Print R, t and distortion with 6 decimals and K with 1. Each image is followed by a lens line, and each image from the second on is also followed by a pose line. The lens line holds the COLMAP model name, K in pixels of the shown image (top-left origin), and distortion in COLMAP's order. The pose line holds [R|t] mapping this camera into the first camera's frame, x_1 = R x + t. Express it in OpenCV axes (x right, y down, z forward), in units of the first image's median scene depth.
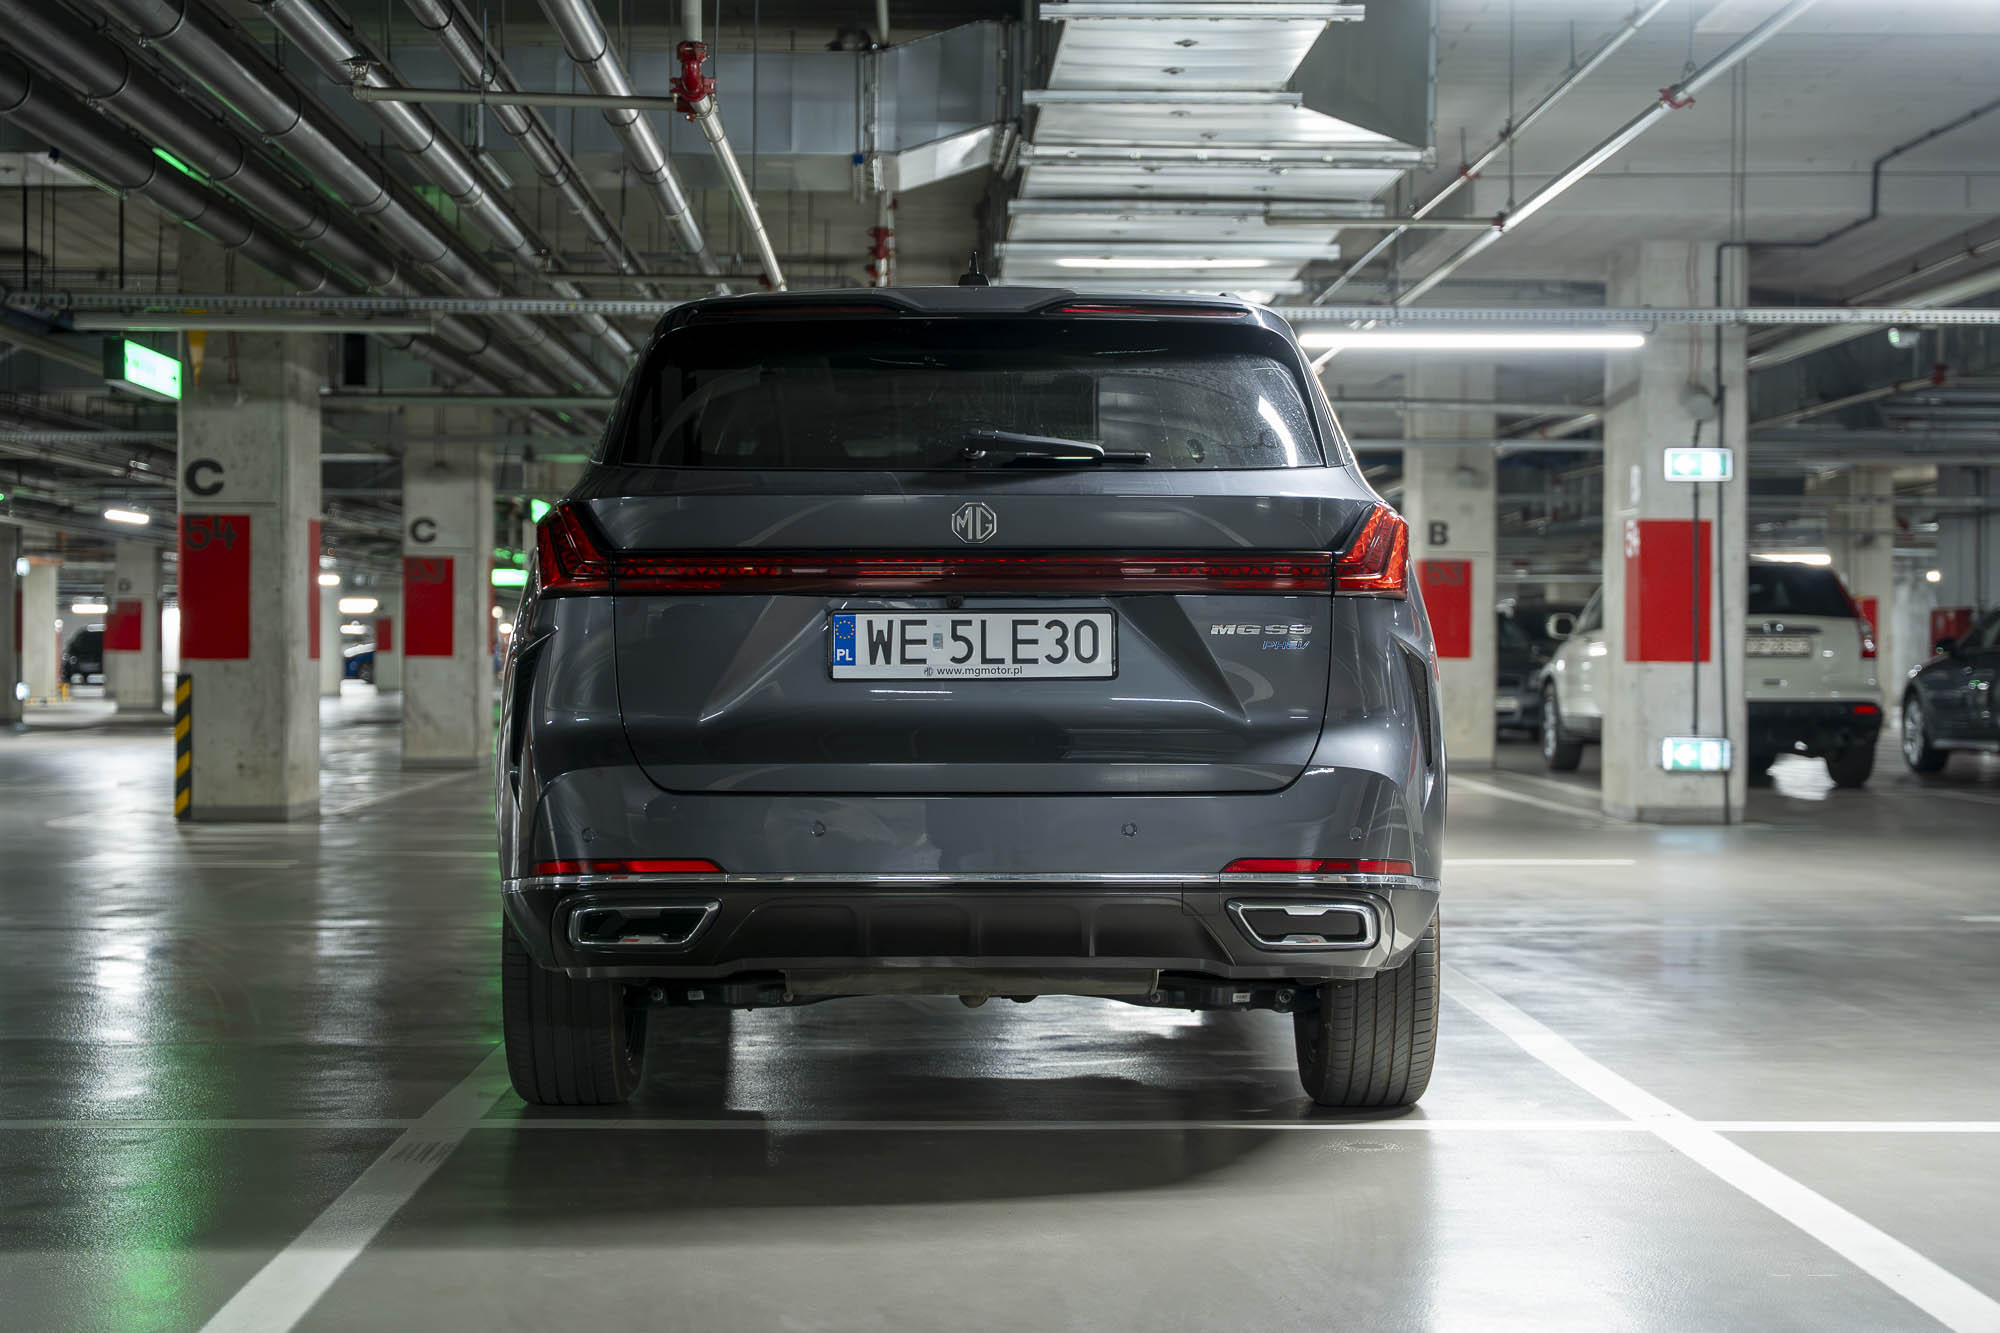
lens RADIAL K [[3335.7, 0, 1000.0], [0, 3335.7, 666.5], [0, 0, 1]] dist [0.024646, 0.200827]
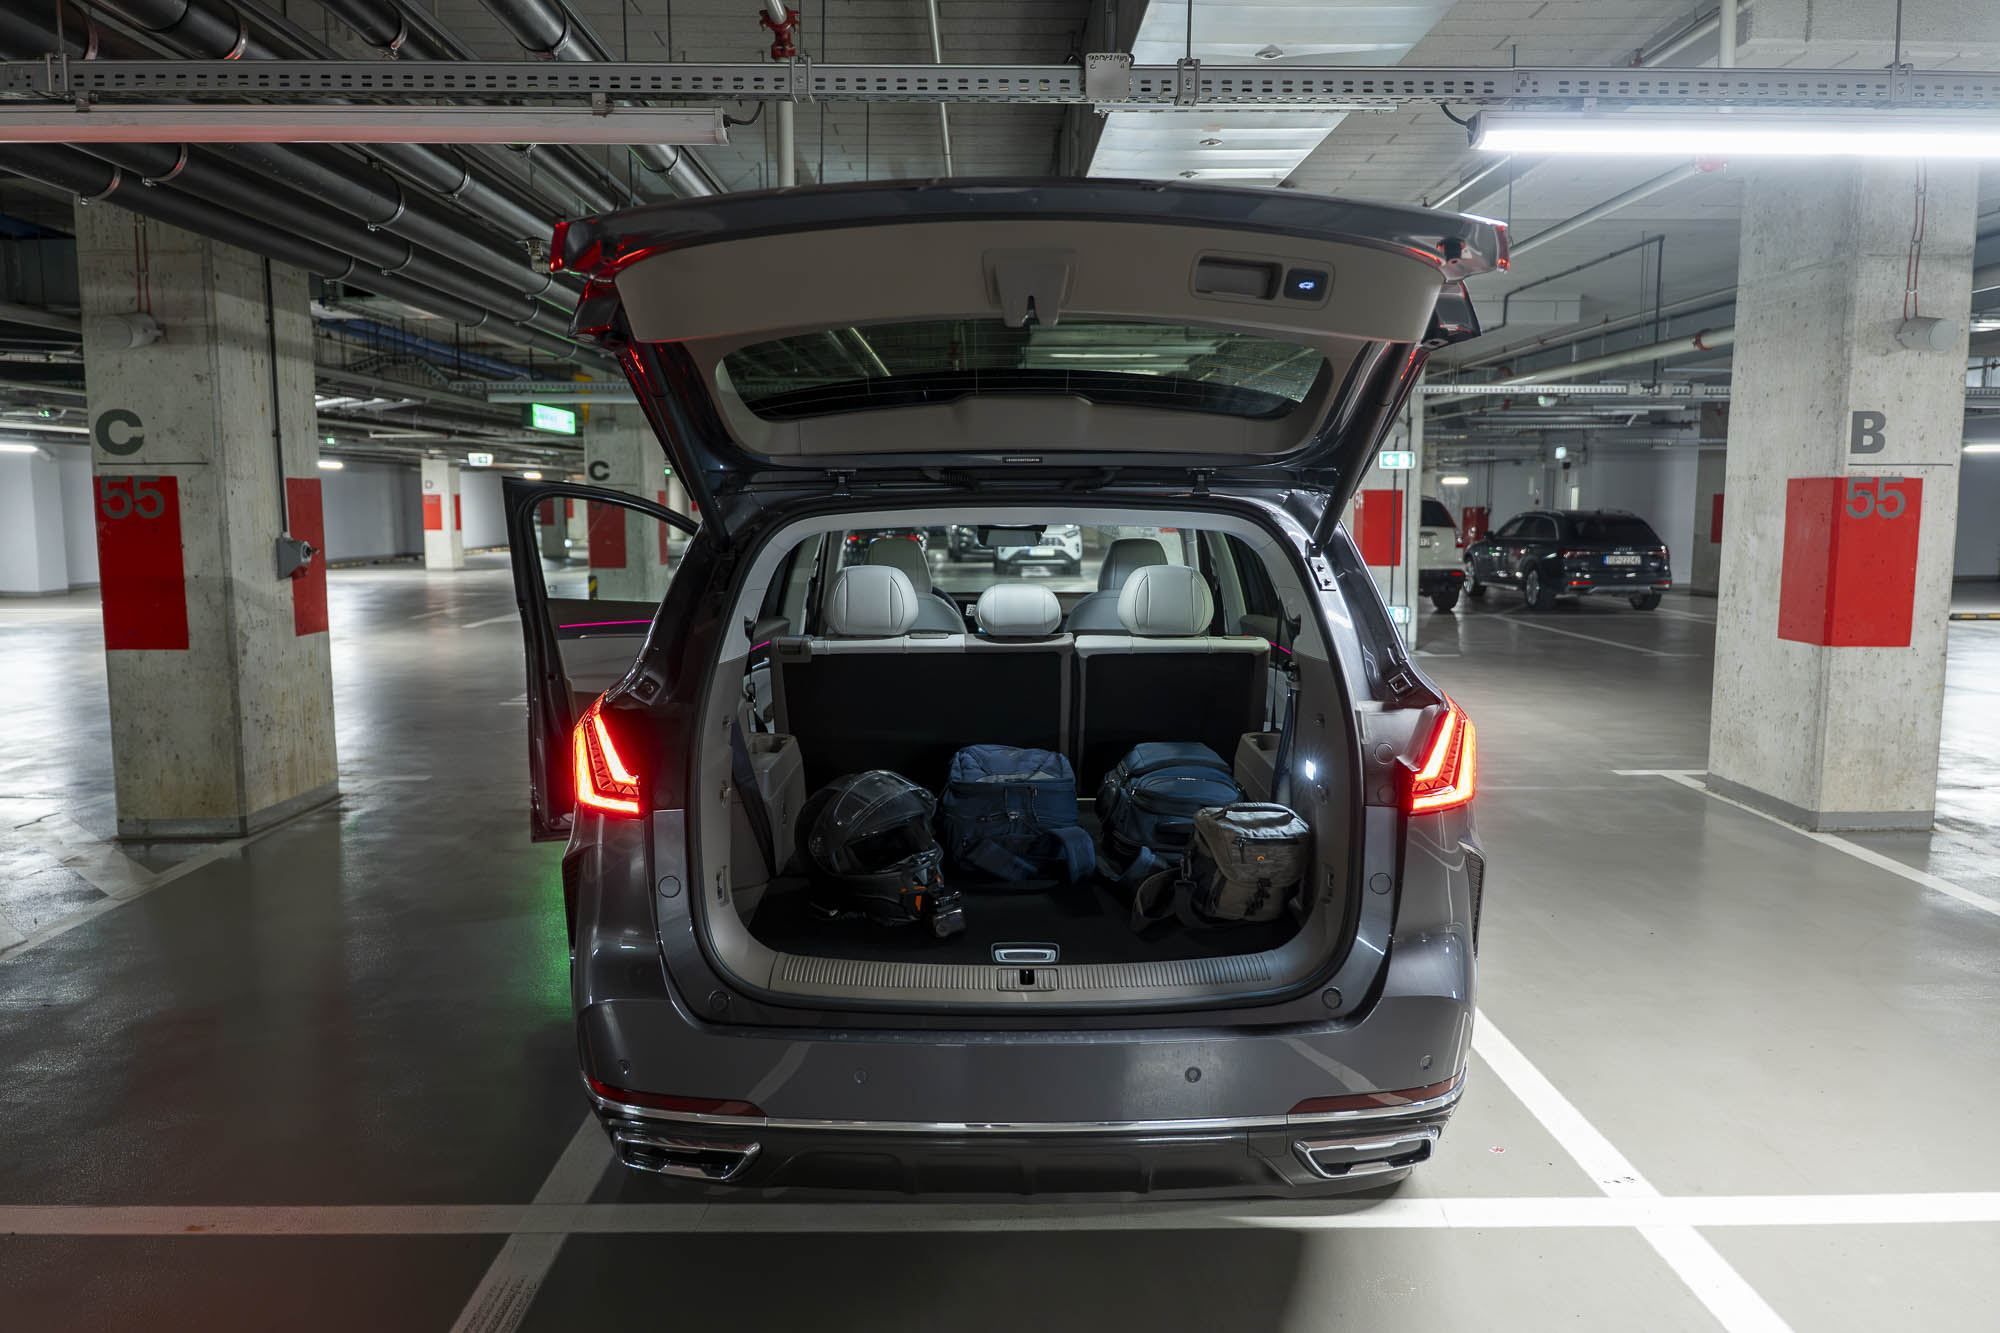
lens RADIAL K [[1426.4, 0, 1000.0], [0, 1426.4, 666.5], [0, 0, 1]] dist [0.003848, 0.000470]
pose [[0.999925, -0.003870, -0.011661, -0.003287], [0.005128, 0.993936, 0.109840, -0.034569], [0.011165, -0.109892, 0.993881, 0.194354]]
